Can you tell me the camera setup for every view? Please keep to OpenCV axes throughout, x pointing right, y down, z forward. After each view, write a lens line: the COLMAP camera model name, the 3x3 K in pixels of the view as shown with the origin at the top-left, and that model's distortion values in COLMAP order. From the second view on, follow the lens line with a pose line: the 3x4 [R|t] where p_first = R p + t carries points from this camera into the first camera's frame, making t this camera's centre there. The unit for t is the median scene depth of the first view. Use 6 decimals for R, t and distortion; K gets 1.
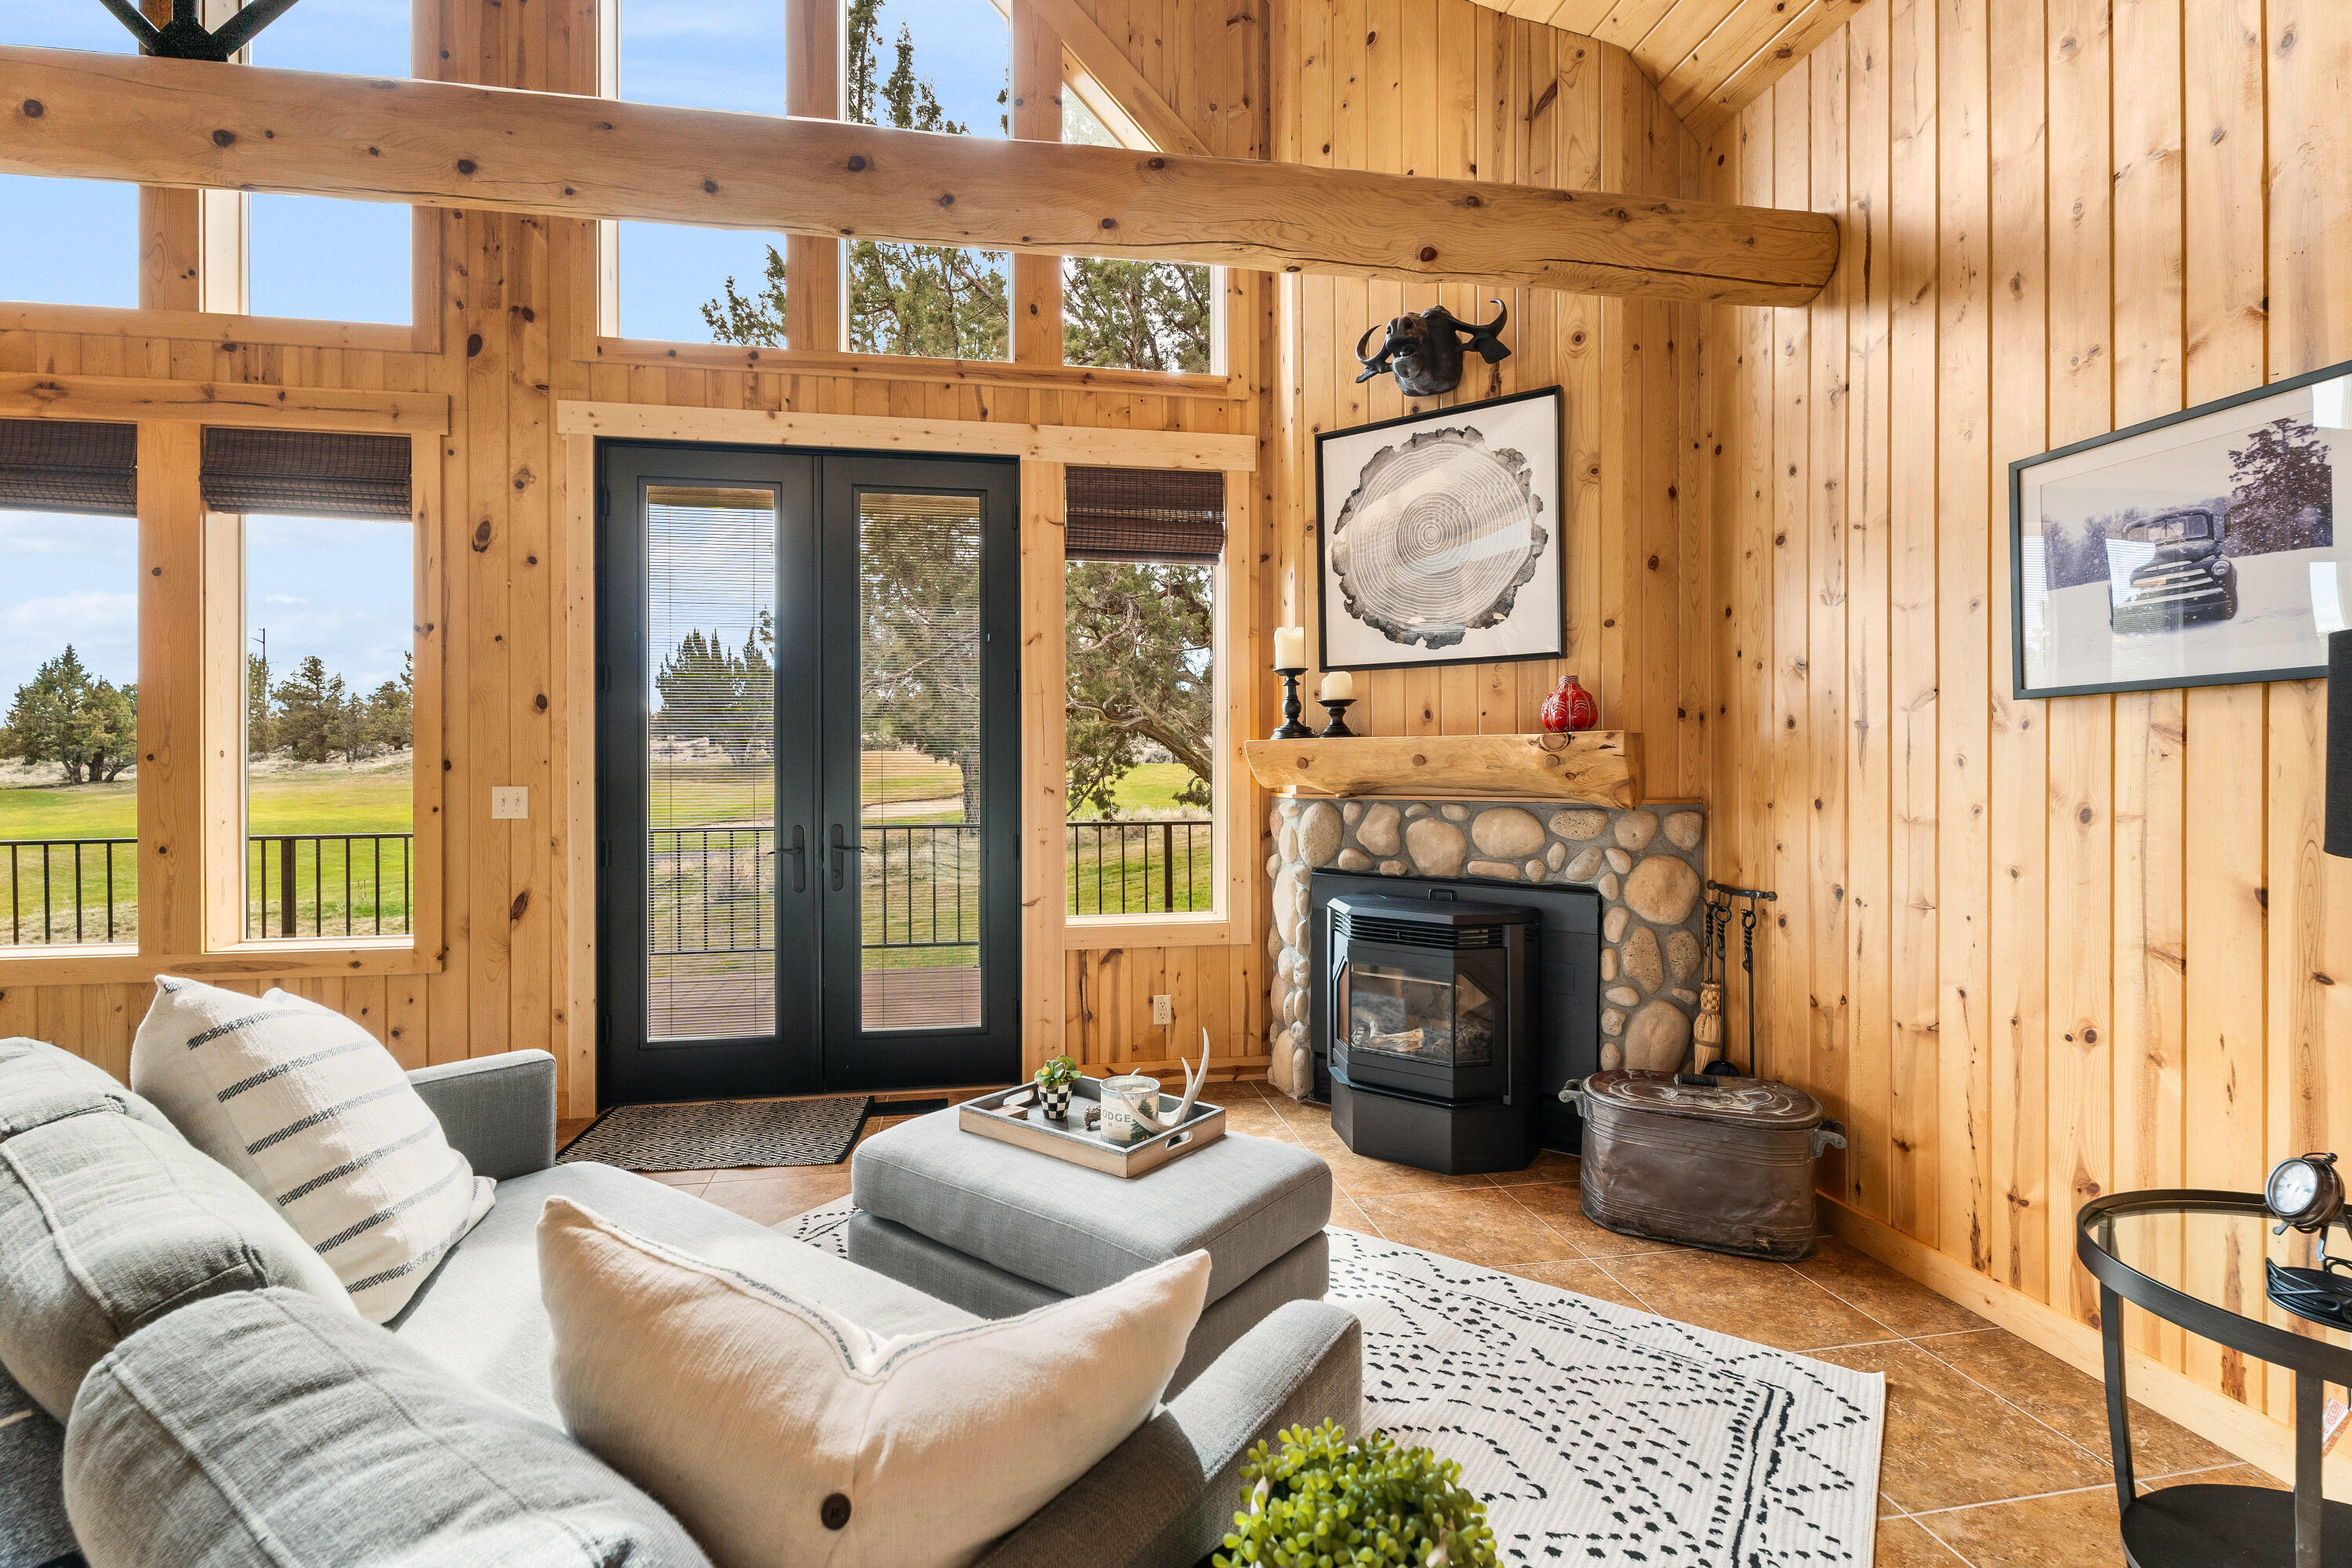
lens RADIAL K [[1059.2, 0, 1163.9], [0, 1059.2, 767.2], [0, 0, 1]] dist [0.002159, -0.000293]
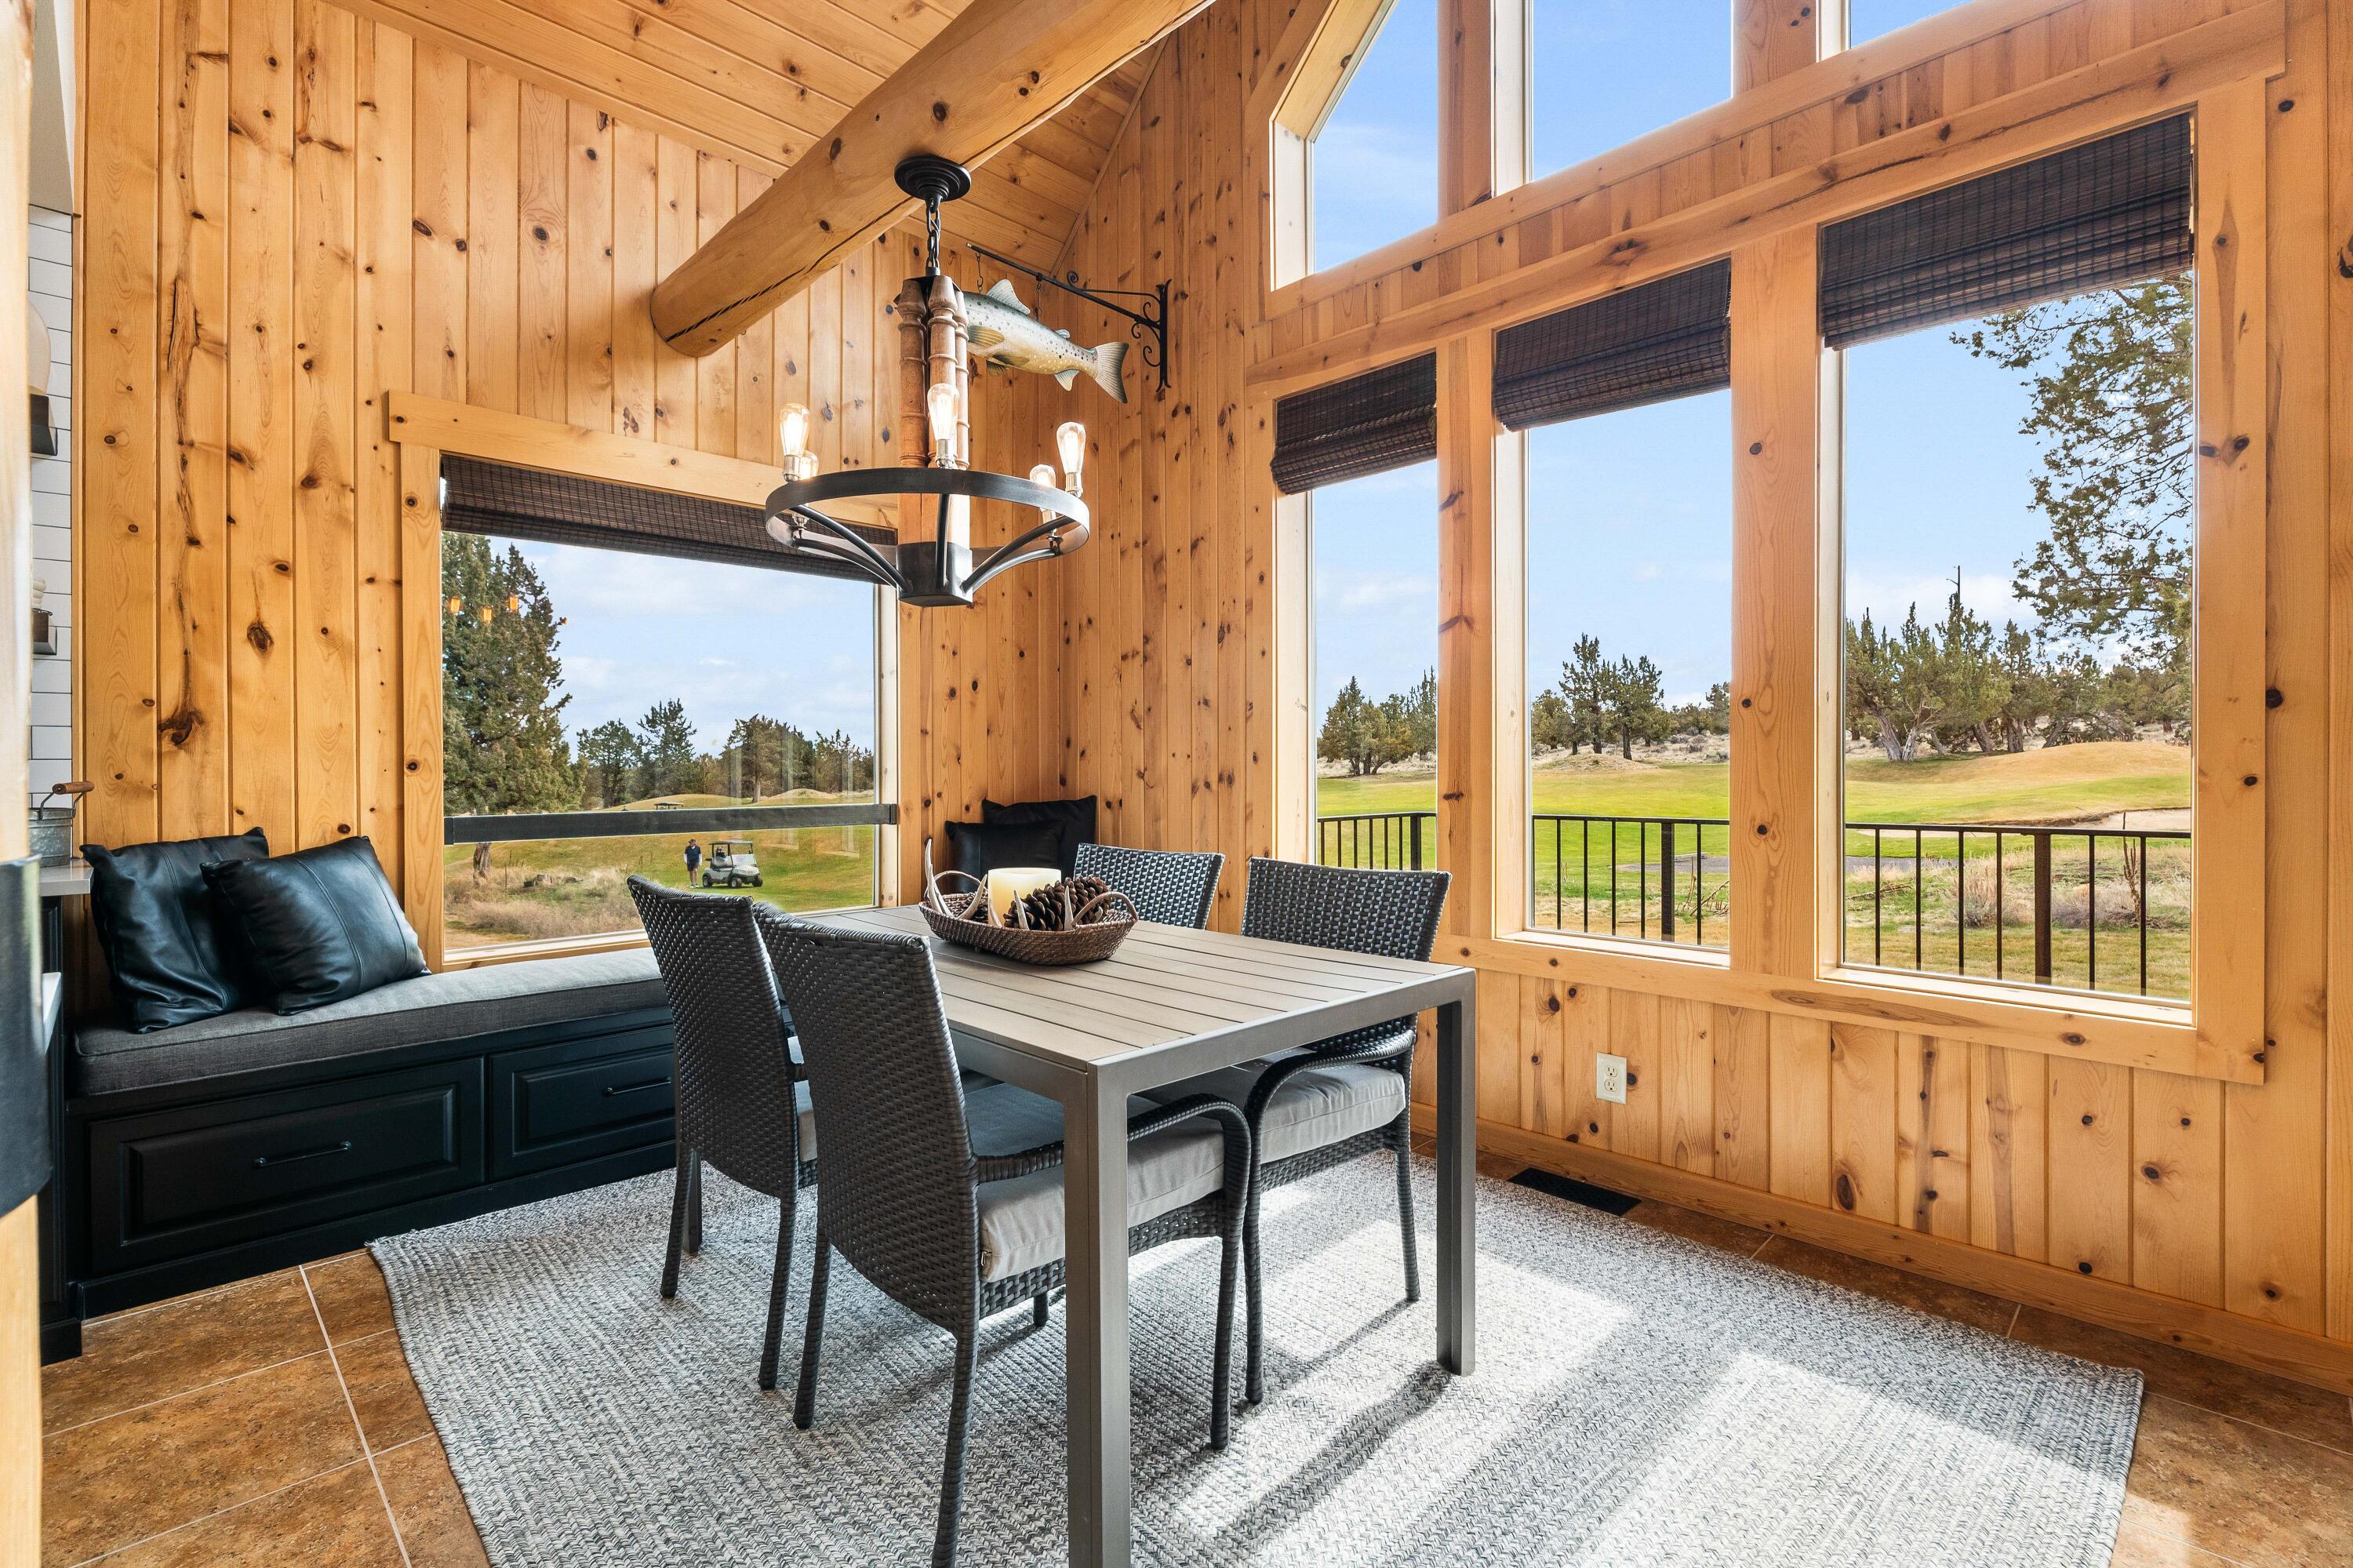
lens RADIAL K [[1053.1, 0, 1163.7], [0, 1053.1, 770.9], [0, 0, 1]] dist [0.001307, -0.000900]
pose [[0.564857, 0.005824, -0.825169, -0.620427], [-0.001445, 0.999981, 0.006068, 0.036464], [0.825188, -0.002235, 0.564854, 0.270389]]
